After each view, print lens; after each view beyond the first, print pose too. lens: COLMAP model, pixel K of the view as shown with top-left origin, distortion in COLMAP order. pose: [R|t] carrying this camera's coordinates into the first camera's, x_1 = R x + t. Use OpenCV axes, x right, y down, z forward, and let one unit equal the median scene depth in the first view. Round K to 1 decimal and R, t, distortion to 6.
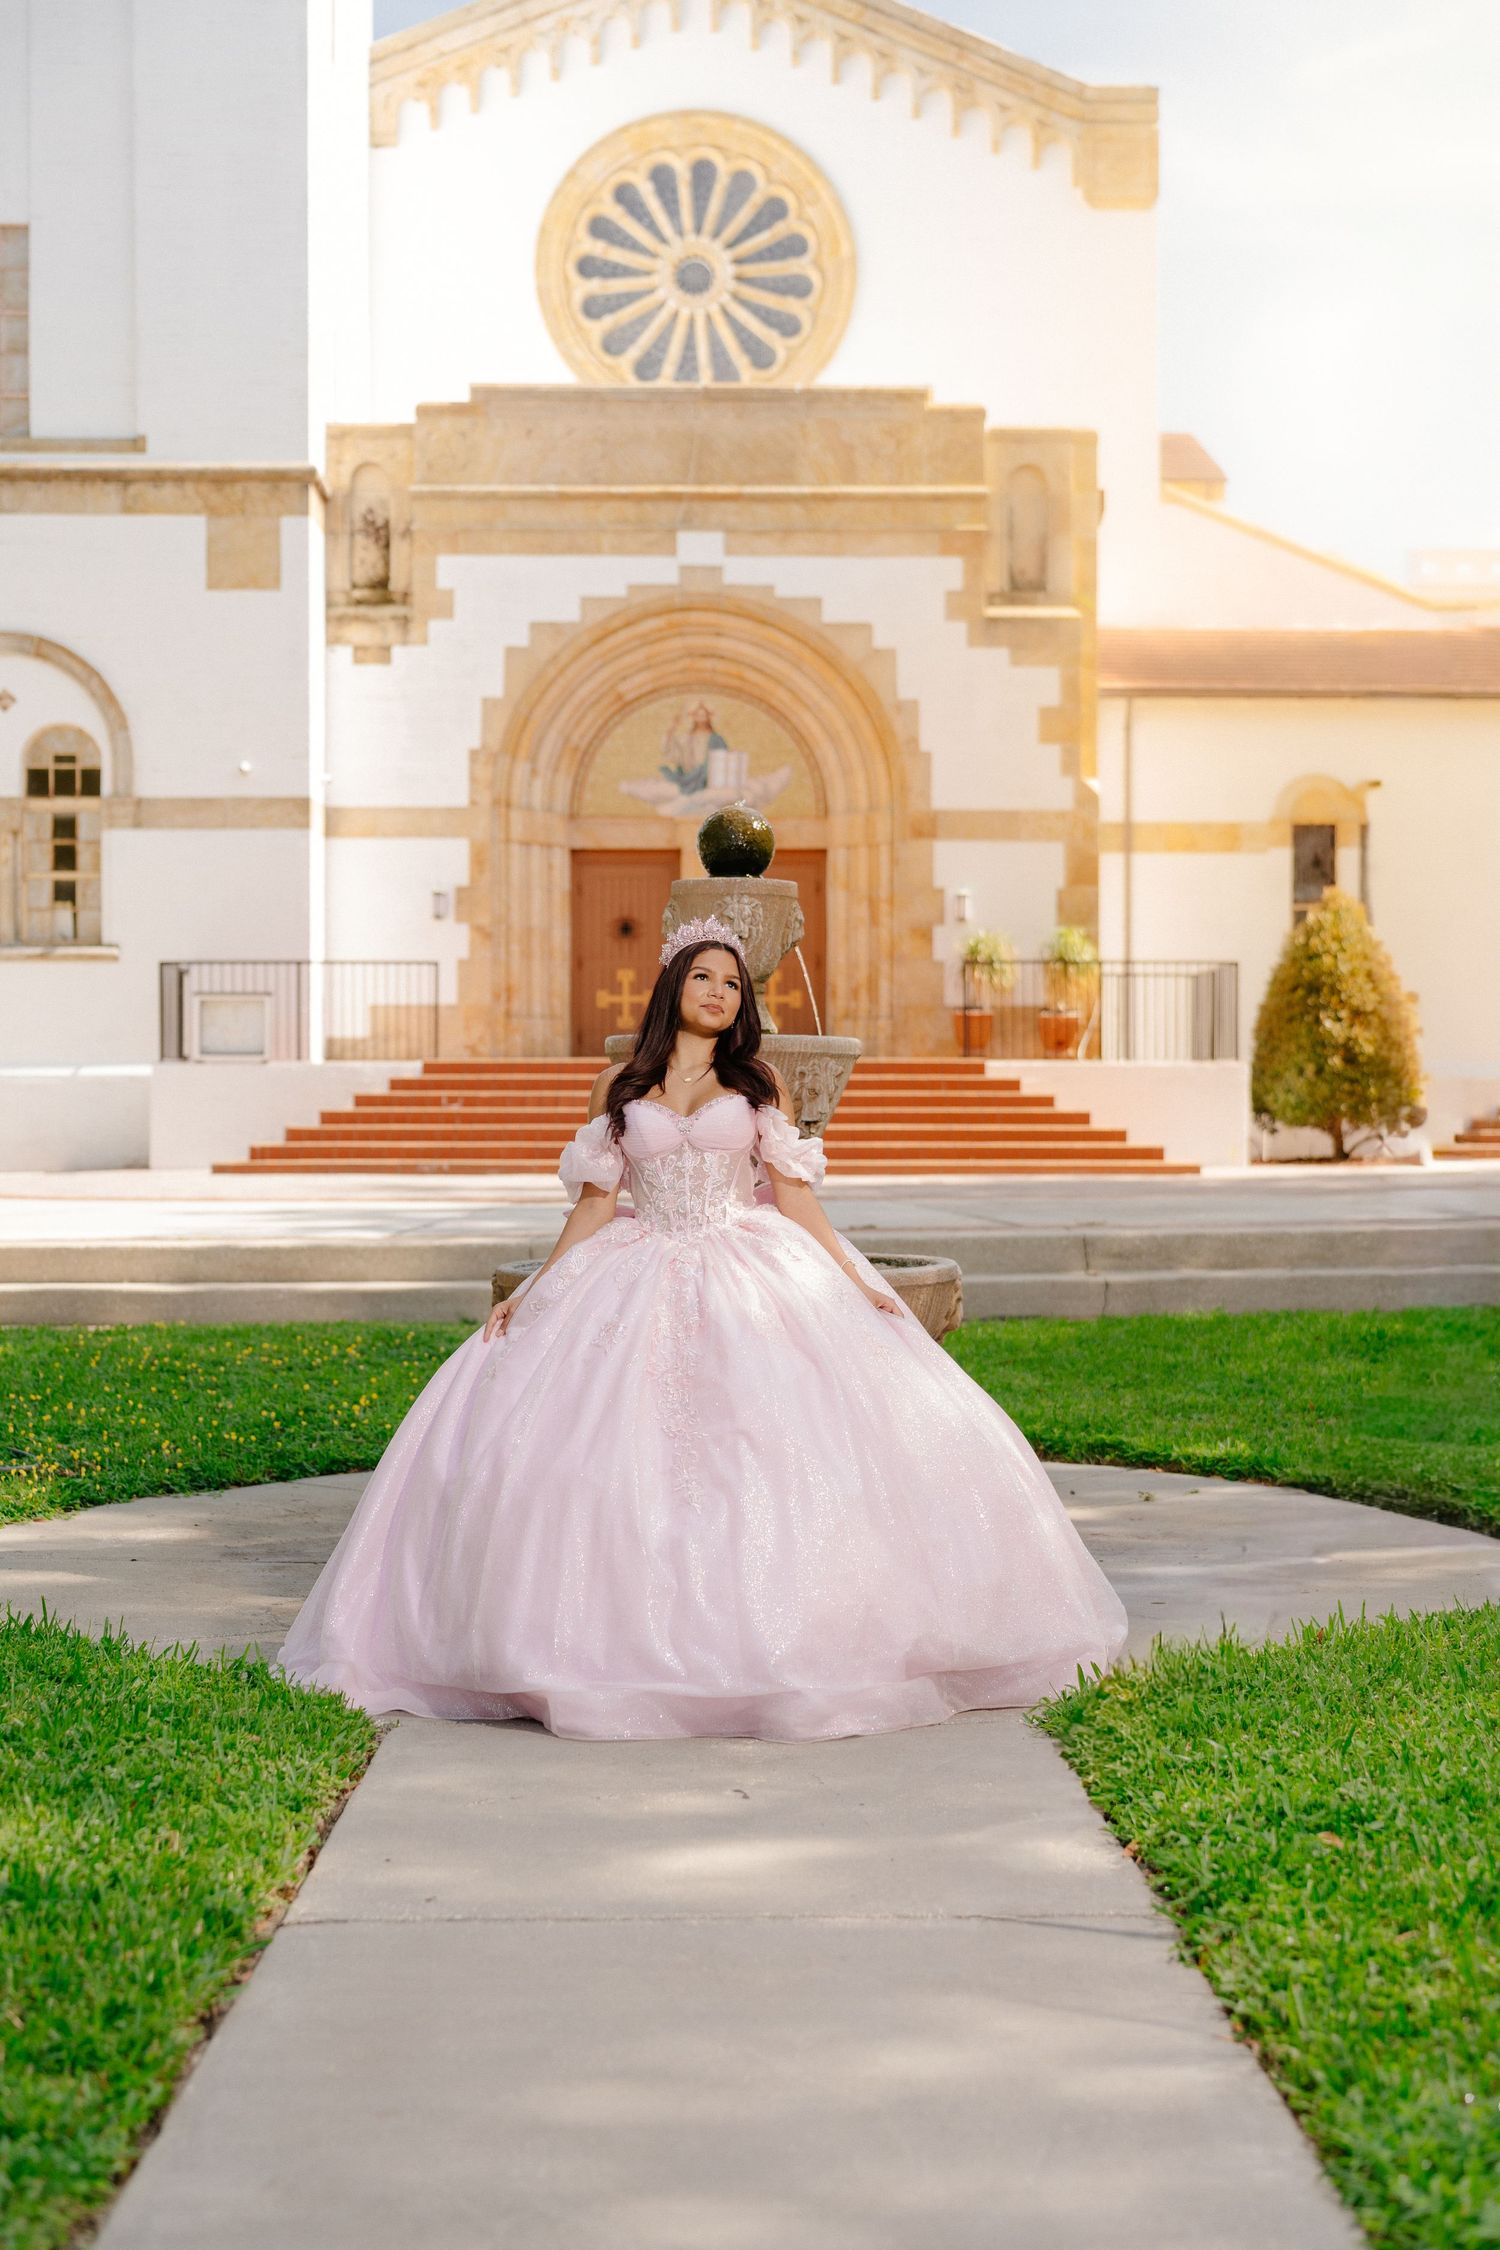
lens RADIAL K [[2778.1, 0, 764.9], [0, 2778.1, 1125.8], [0, 0, 1]] dist [-0.071066, 0.000000]
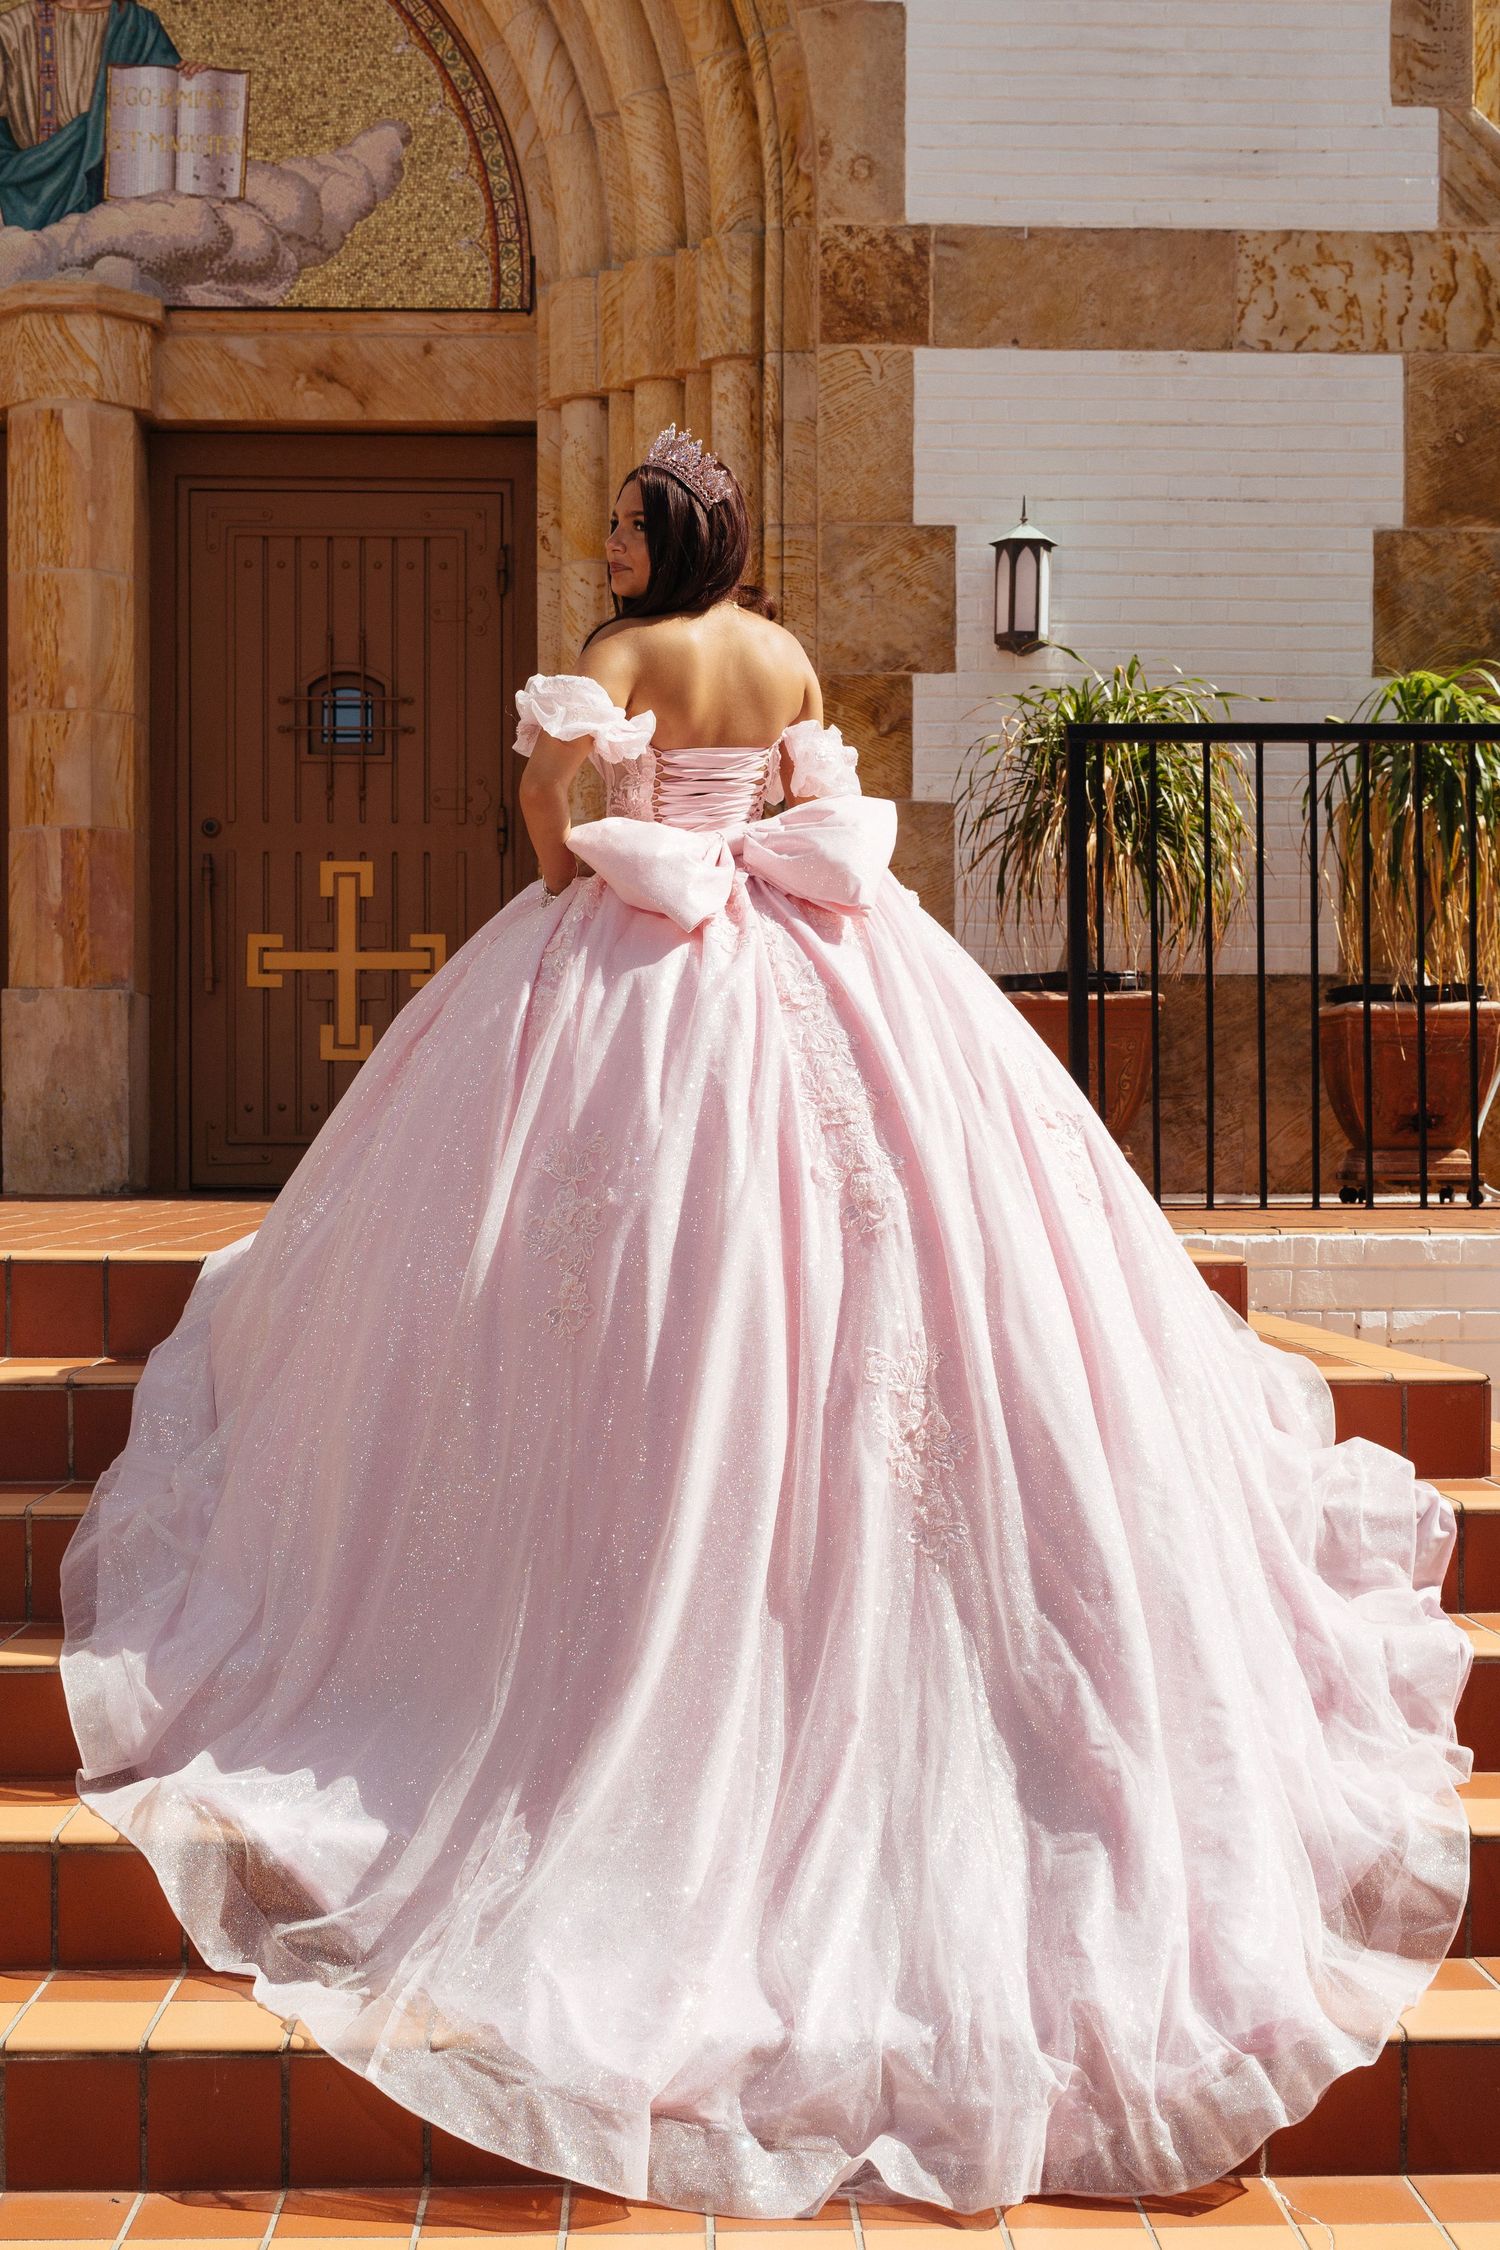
lens RADIAL K [[2672.8, 0, 748.9], [0, 2672.8, 1121.8], [0, 0, 1]] dist [0.003738, 0.000000]
pose [[0.999989, -0.003747, -0.002735, 0.046184], [0.003786, 0.999888, 0.014446, -0.033999], [0.002681, -0.014456, 0.999892, 0.754352]]
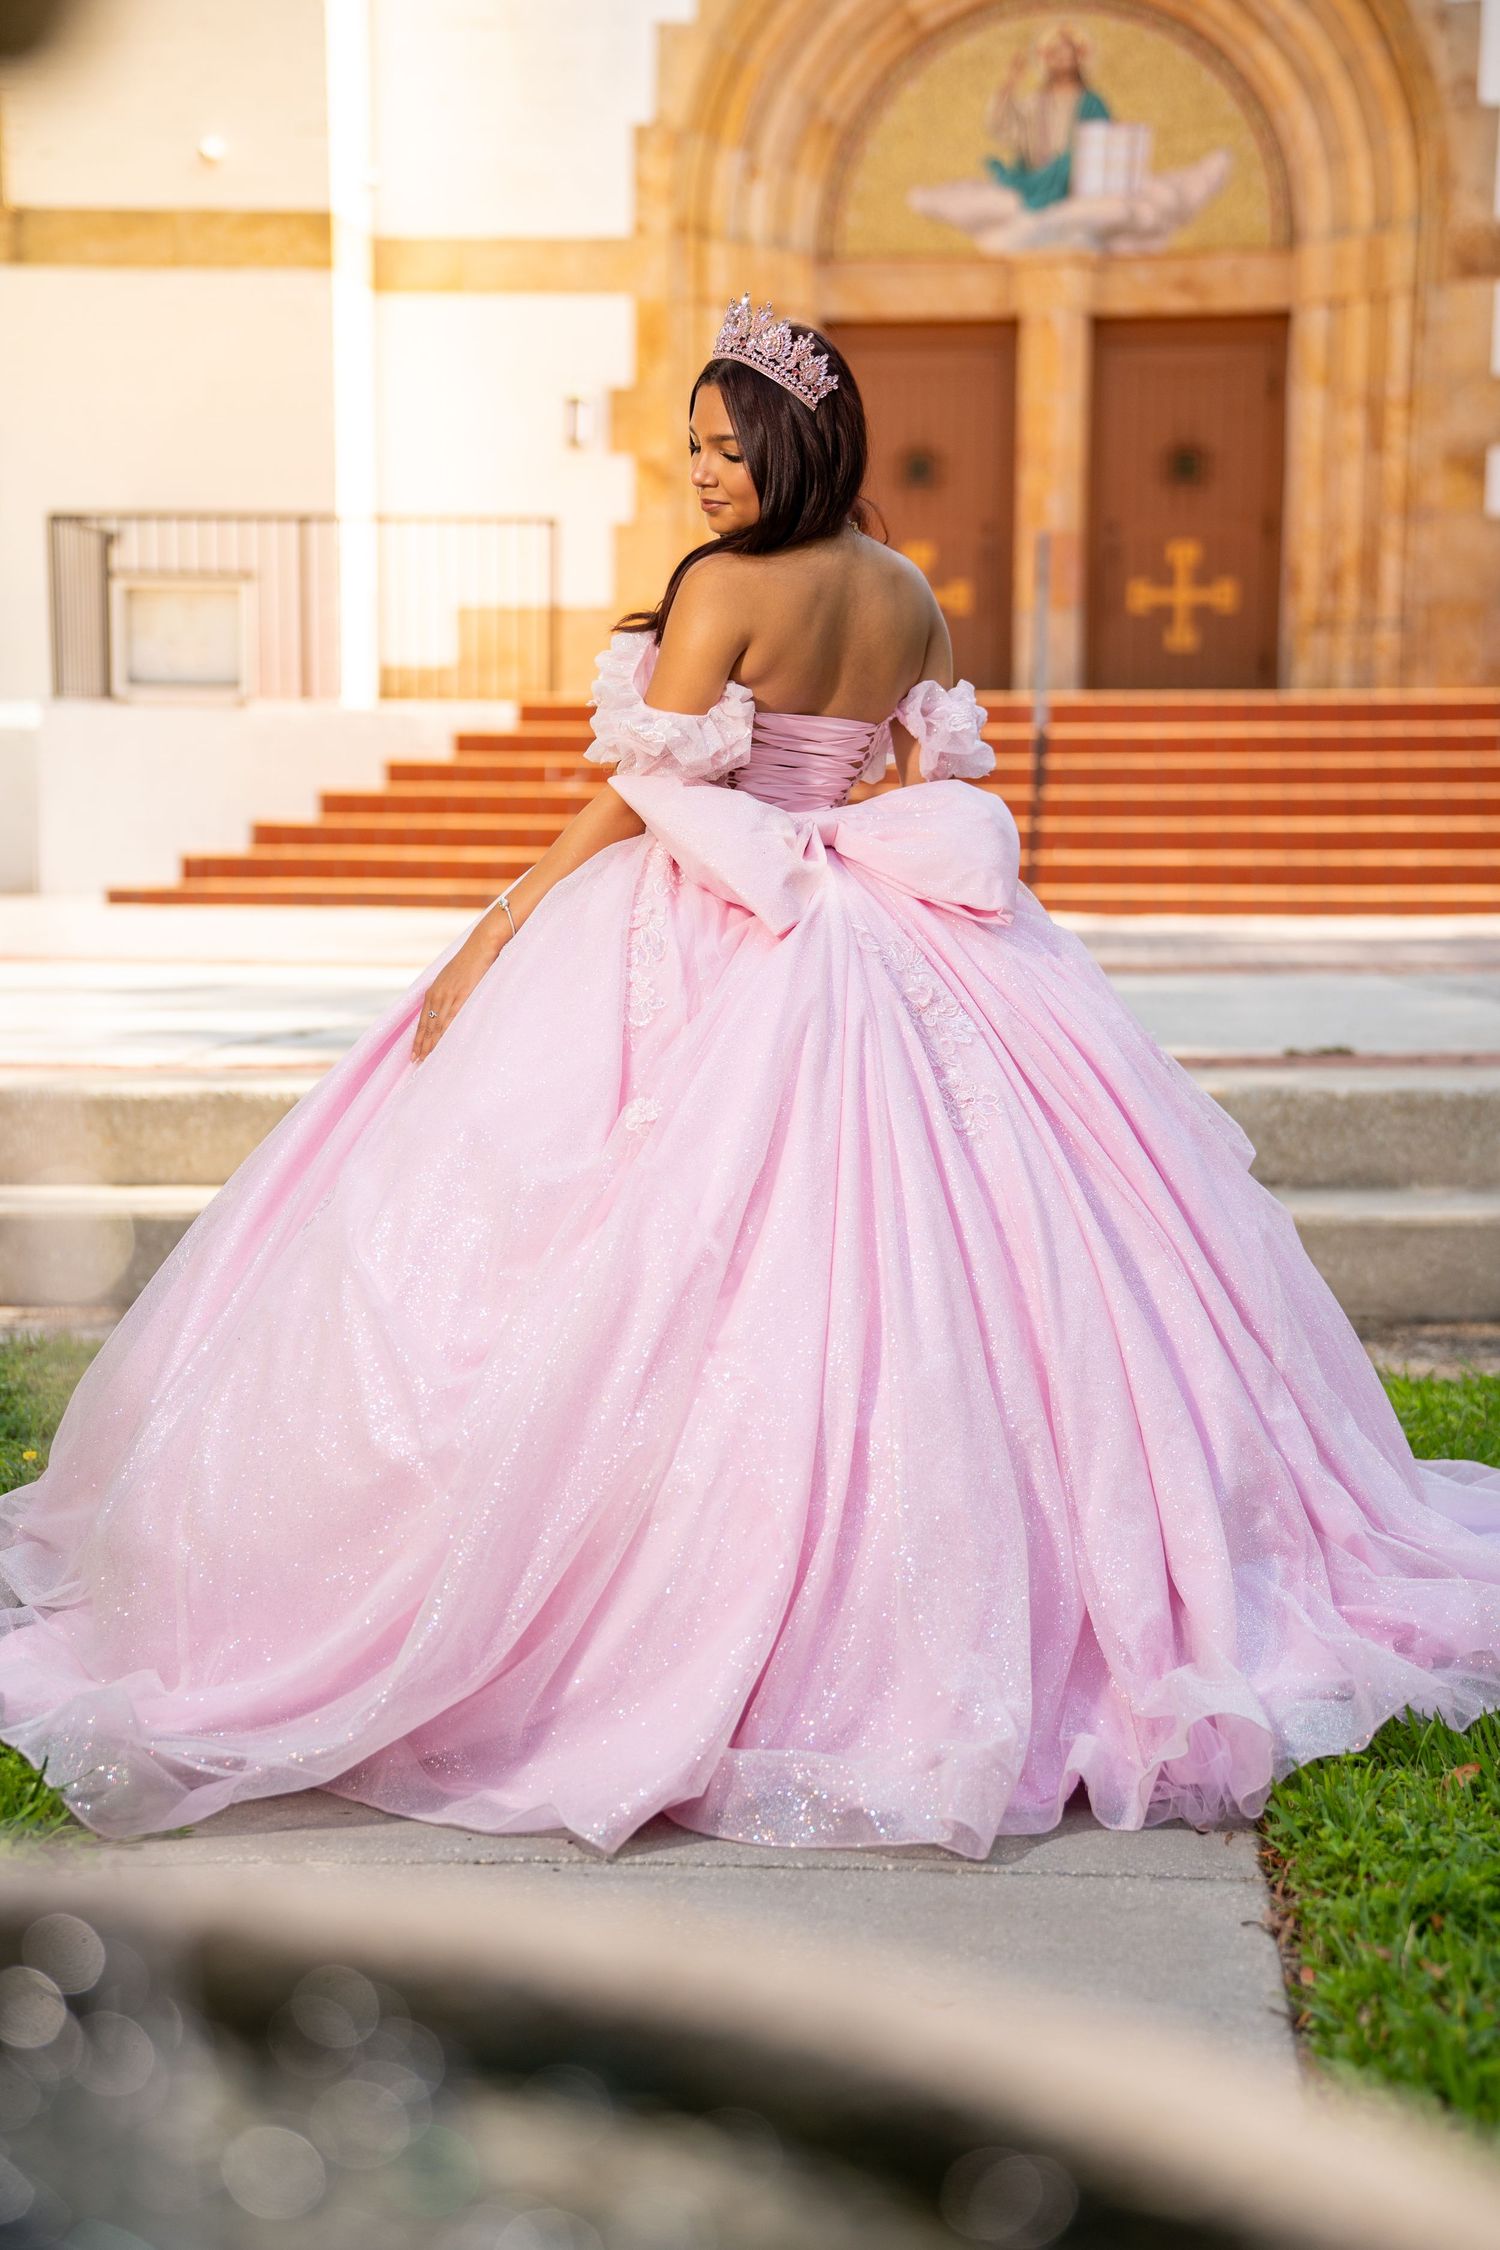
lens RADIAL K [[3988.4, 0, 743.8], [0, 3988.4, 1104.8], [0, 0, 1]] dist [0.411784, 0.000000]
pose [[0.993361, 0.014101, -0.114172, 0.009508], [-0.006357, 0.997672, 0.067902, 0.001641], [0.114864, -0.066726, 0.991138, 0.195266]]
